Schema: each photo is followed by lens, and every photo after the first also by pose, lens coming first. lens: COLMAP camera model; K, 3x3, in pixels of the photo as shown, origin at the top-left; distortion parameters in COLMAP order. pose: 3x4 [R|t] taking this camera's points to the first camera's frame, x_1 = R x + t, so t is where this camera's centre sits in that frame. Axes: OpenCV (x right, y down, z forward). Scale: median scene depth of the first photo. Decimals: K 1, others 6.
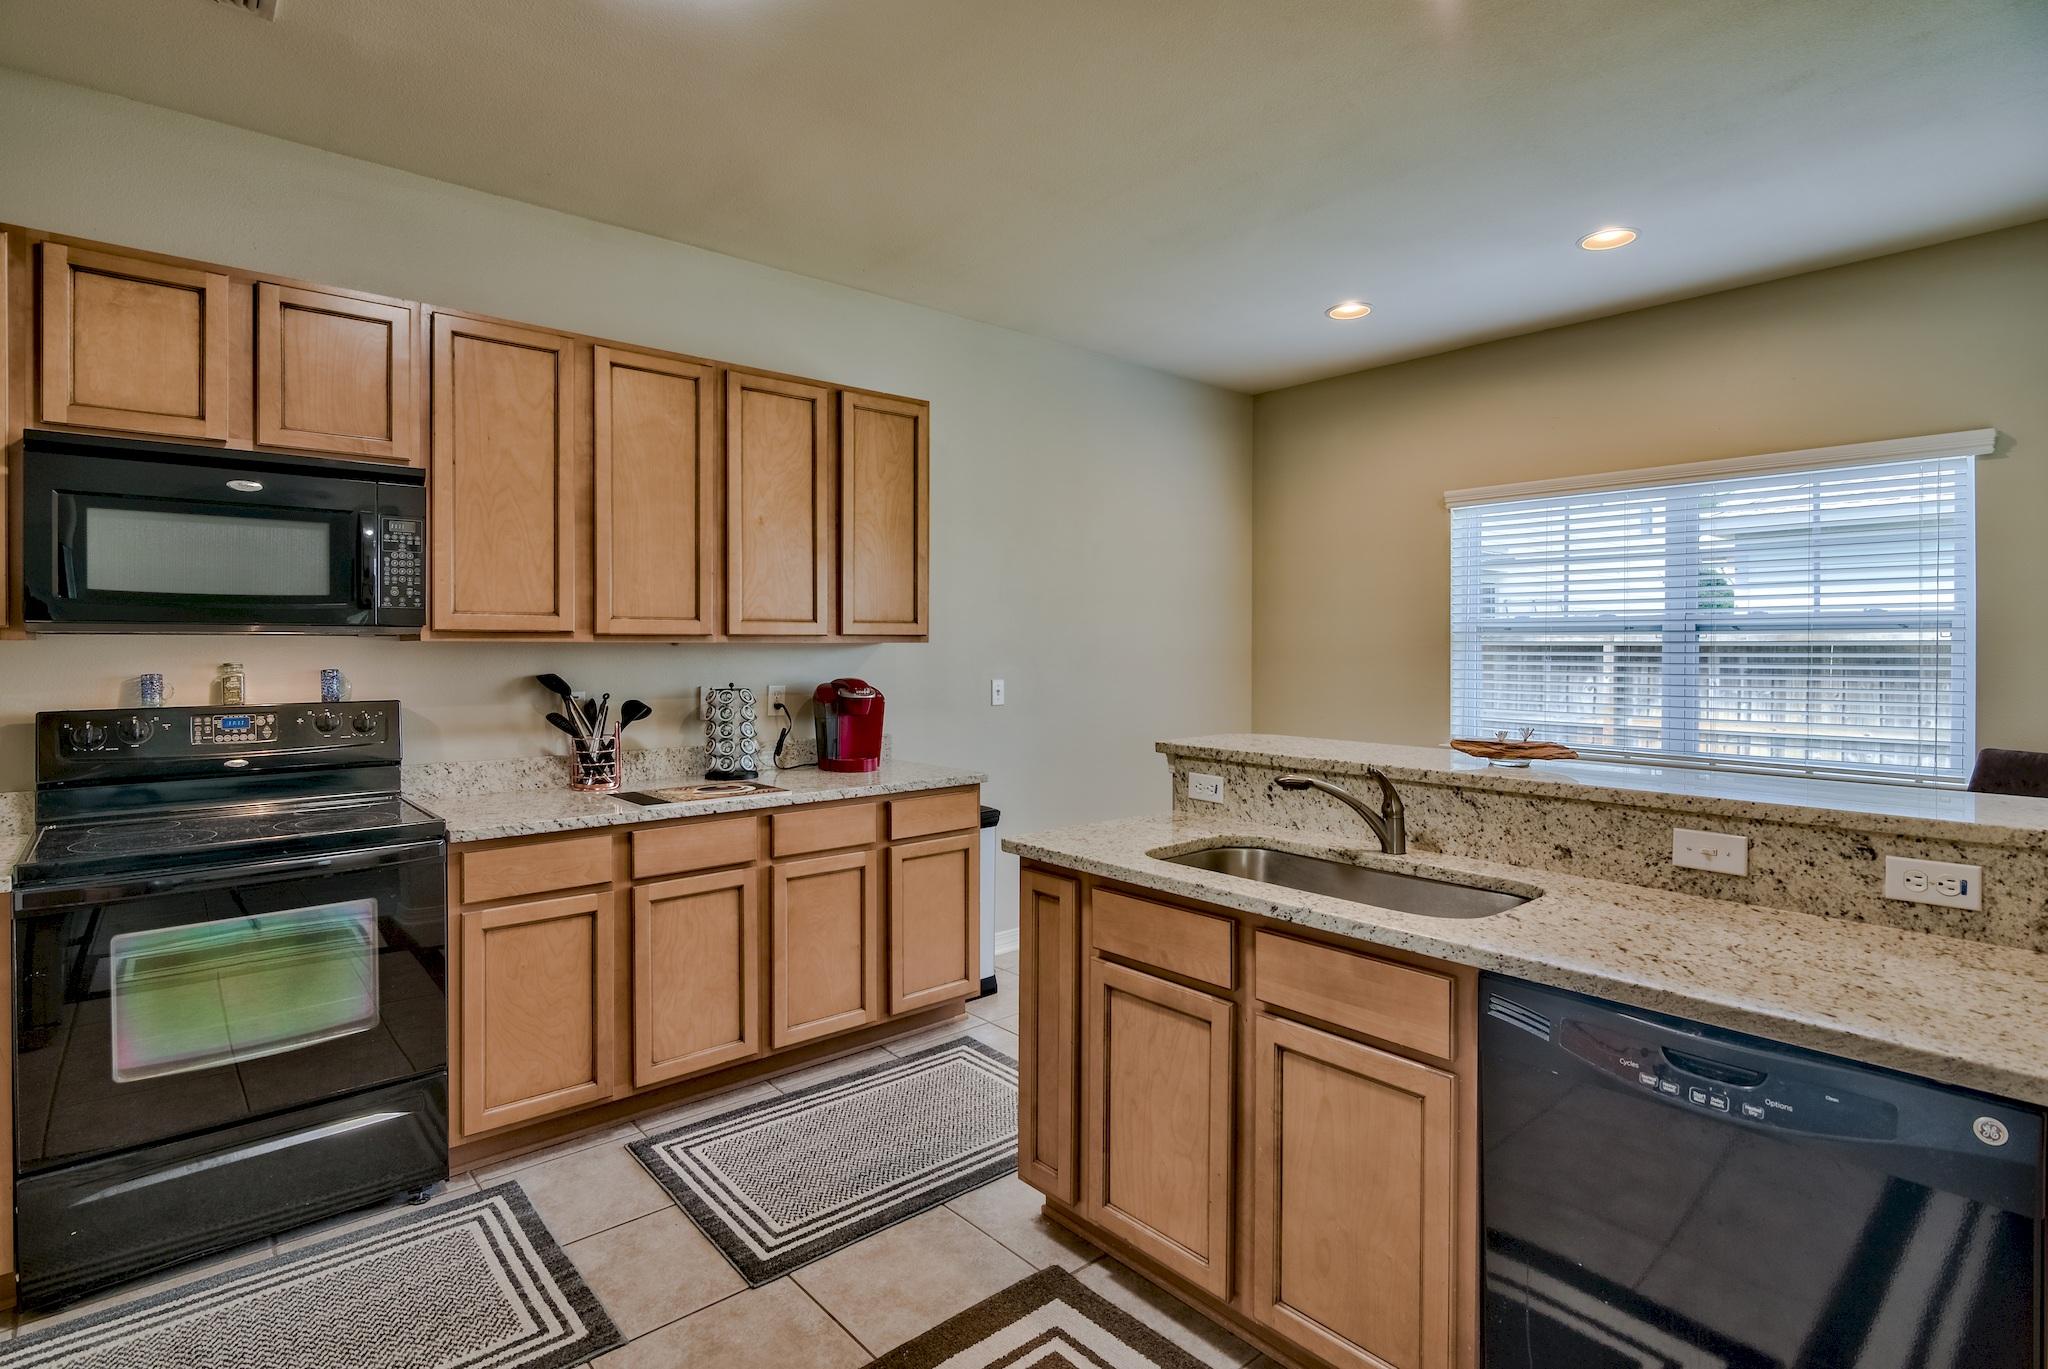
lens RADIAL K [[1021.1, 0, 1021.7], [0, 1021.1, 644.9], [0, 0, 1]] dist [-0.003199, -0.000974]
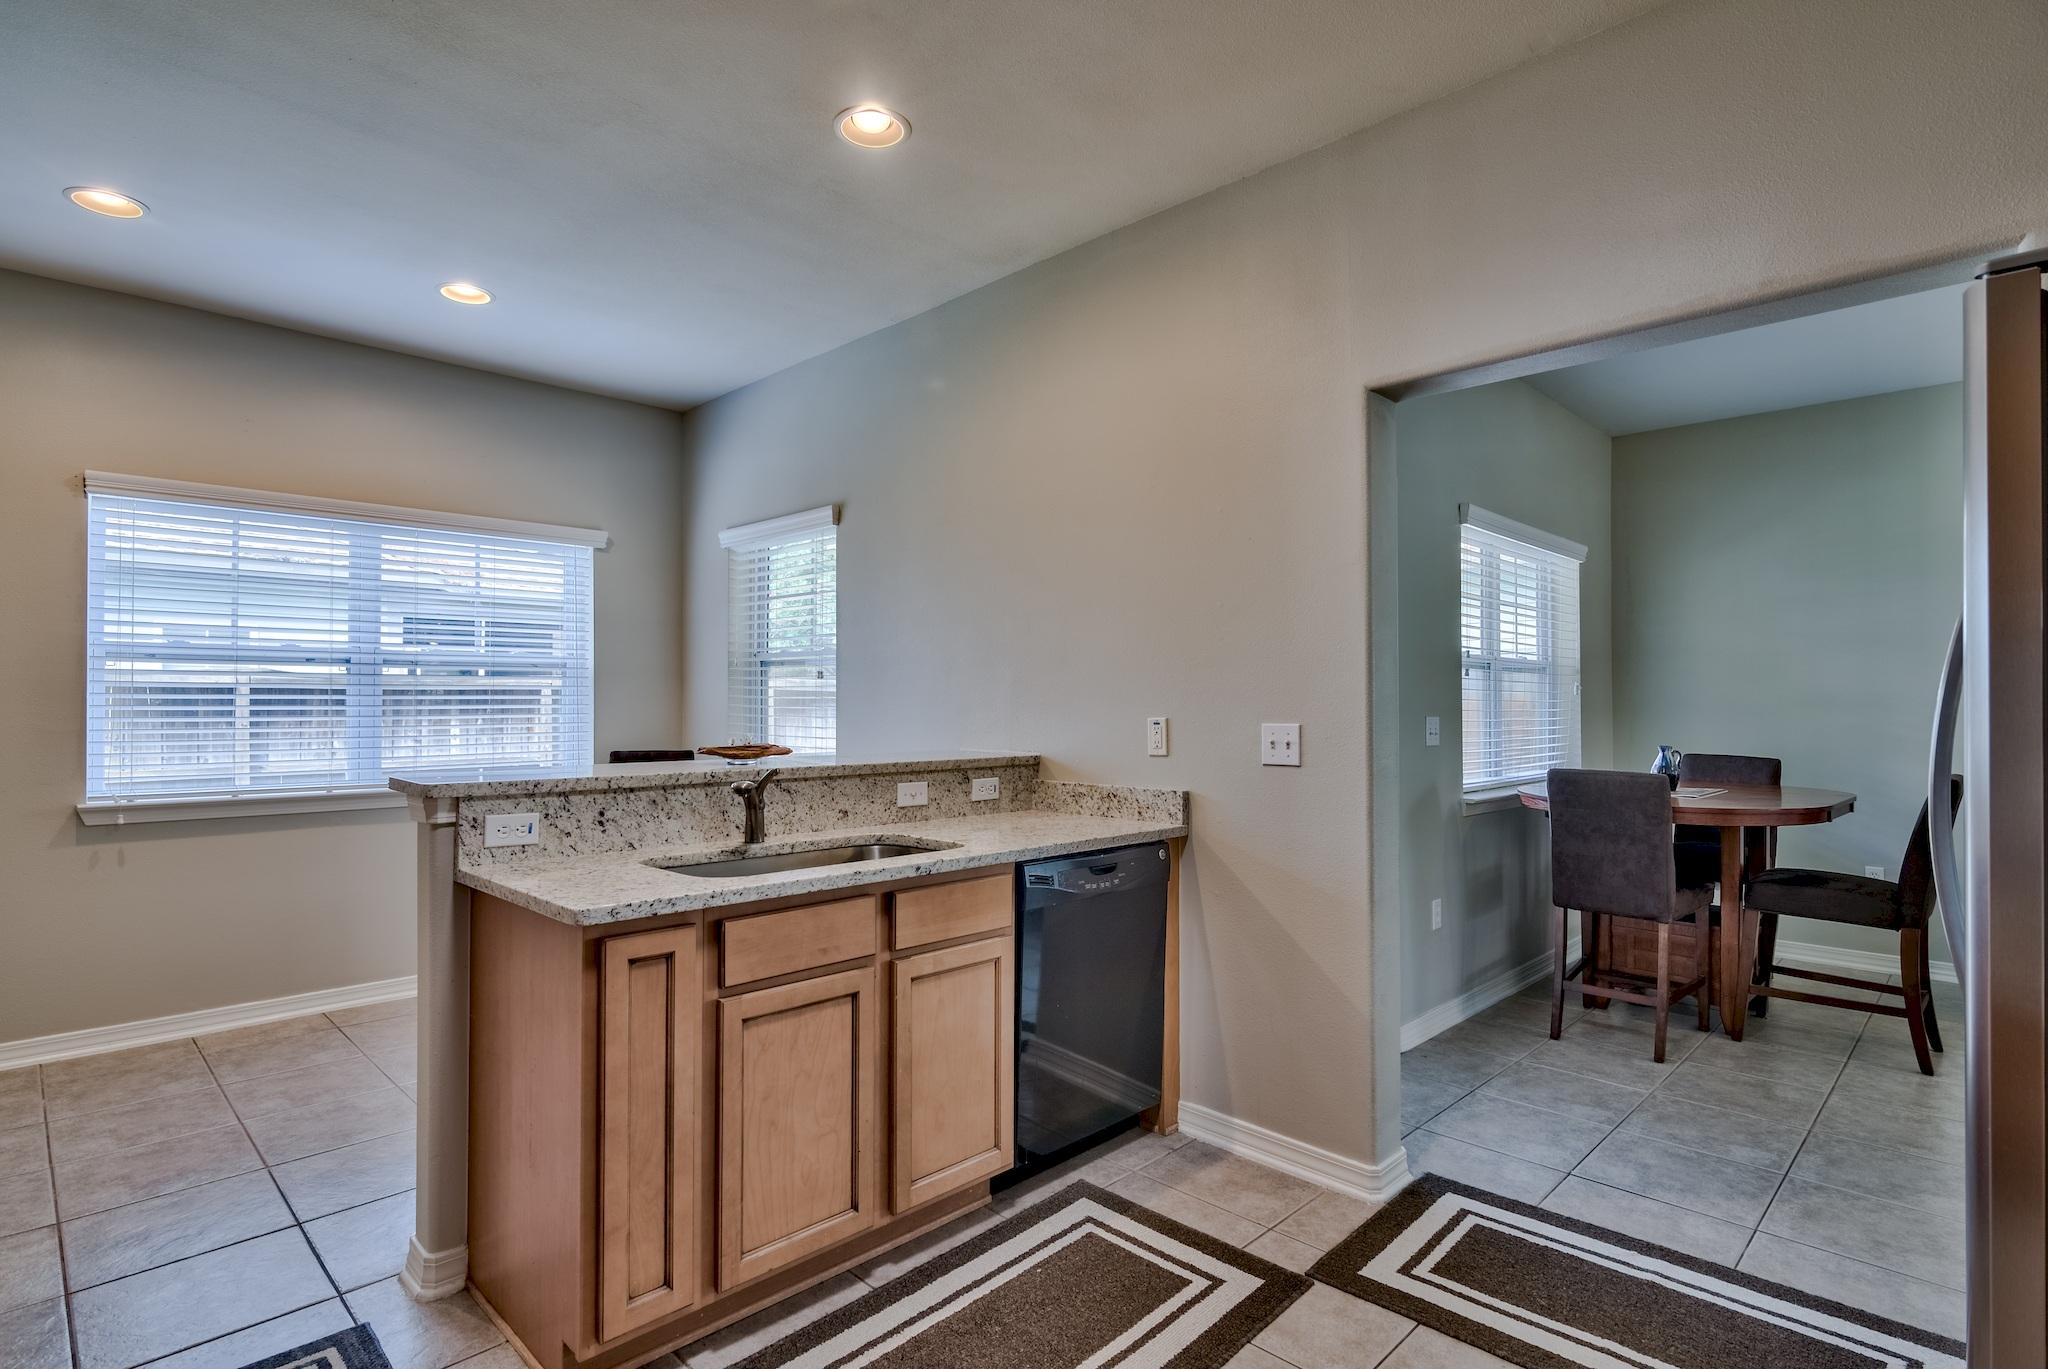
lens RADIAL K [[1021.1, 0, 1029.5], [0, 1021.1, 687.3], [0, 0, 1]] dist [-0.003199, -0.000974]
pose [[-0.078870, 0.011337, 0.996820, -0.544165], [-0.001148, 0.999934, -0.011463, 0.025695], [-0.996884, -0.002048, -0.078852, 0.510820]]
